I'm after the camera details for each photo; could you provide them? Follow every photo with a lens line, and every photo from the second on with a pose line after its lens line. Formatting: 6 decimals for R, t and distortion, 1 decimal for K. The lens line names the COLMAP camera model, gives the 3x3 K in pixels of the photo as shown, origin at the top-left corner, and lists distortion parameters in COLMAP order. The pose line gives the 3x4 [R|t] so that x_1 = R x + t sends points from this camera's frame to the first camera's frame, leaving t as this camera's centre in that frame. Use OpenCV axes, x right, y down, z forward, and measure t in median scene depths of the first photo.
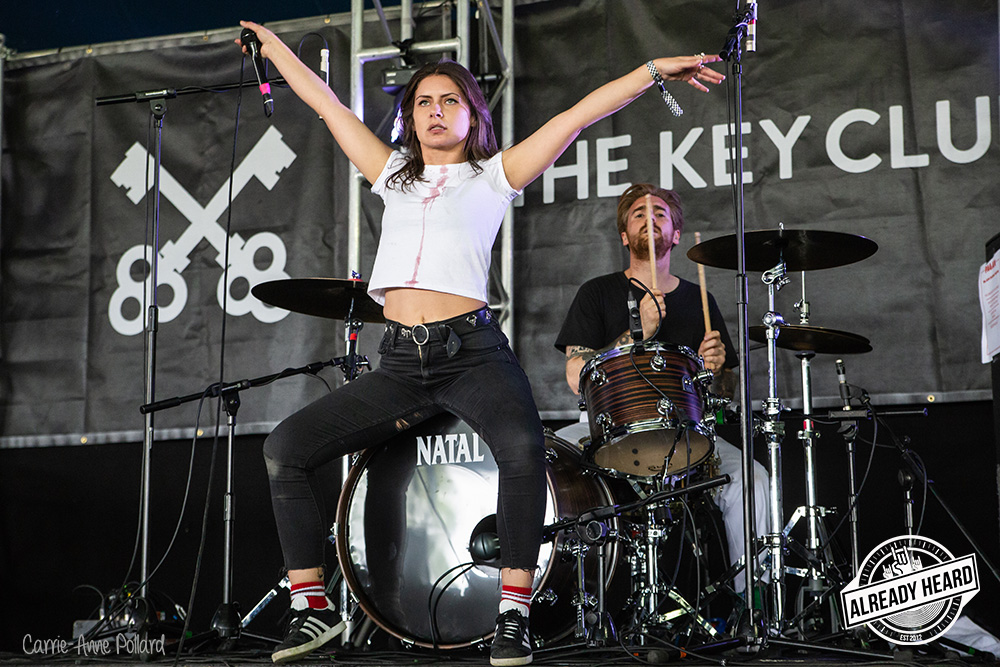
lens RADIAL K [[1906.4, 0, 451.9], [0, 1906.4, 314.9], [0, 0, 1]] dist [0.119948, 0.000000]
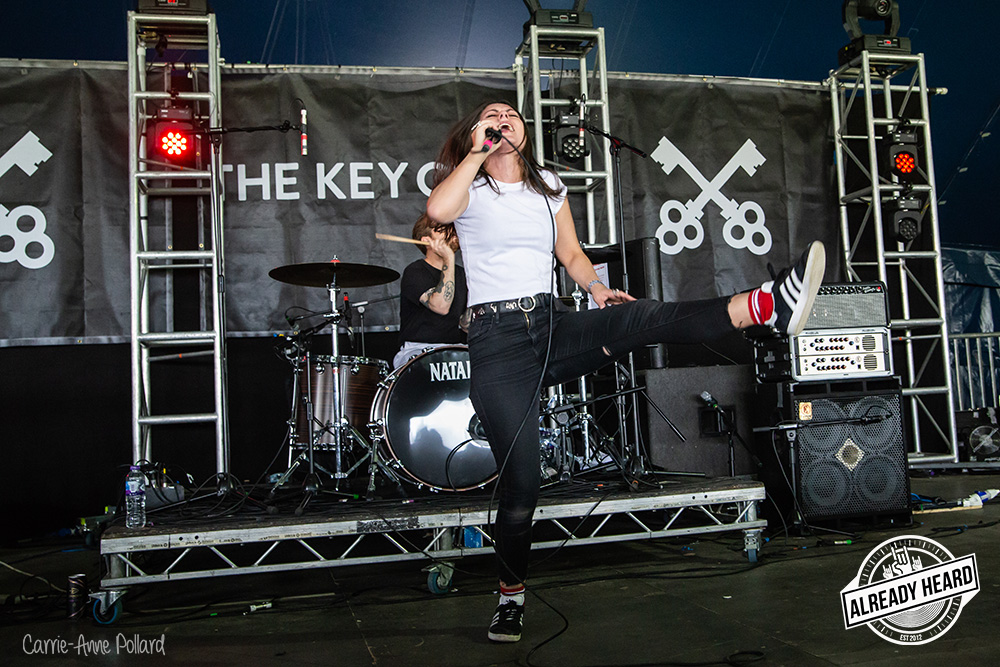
lens RADIAL K [[1104.1, 0, 553.5], [0, 1104.1, 279.8], [0, 0, 1]] dist [-0.025660, 0.000000]
pose [[0.804892, 0.026921, 0.592811, -0.285249], [-0.040726, 0.999121, 0.009924, -0.012285], [-0.592022, -0.032131, 0.805281, 0.103779]]
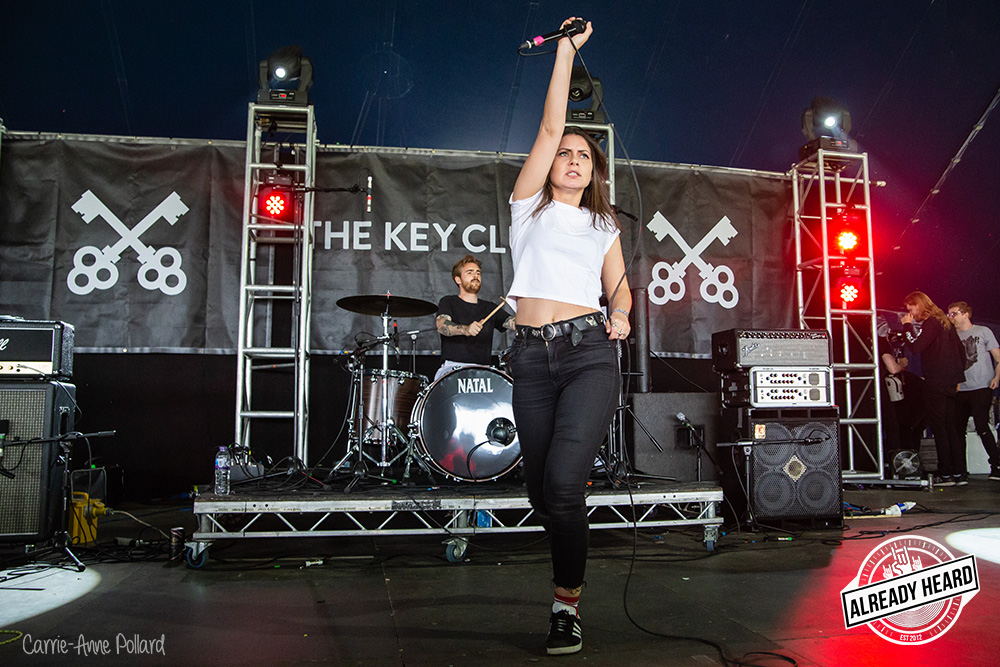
lens RADIAL K [[846.1, 0, 514.7], [0, 846.1, 311.3], [0, 0, 1]] dist [-0.110563, 0.093384]
pose [[0.844504, 0.069206, 0.531059, -0.259093], [-0.080951, 0.996717, -0.001158, -0.006821], [-0.529396, -0.042012, 0.847334, 0.117954]]
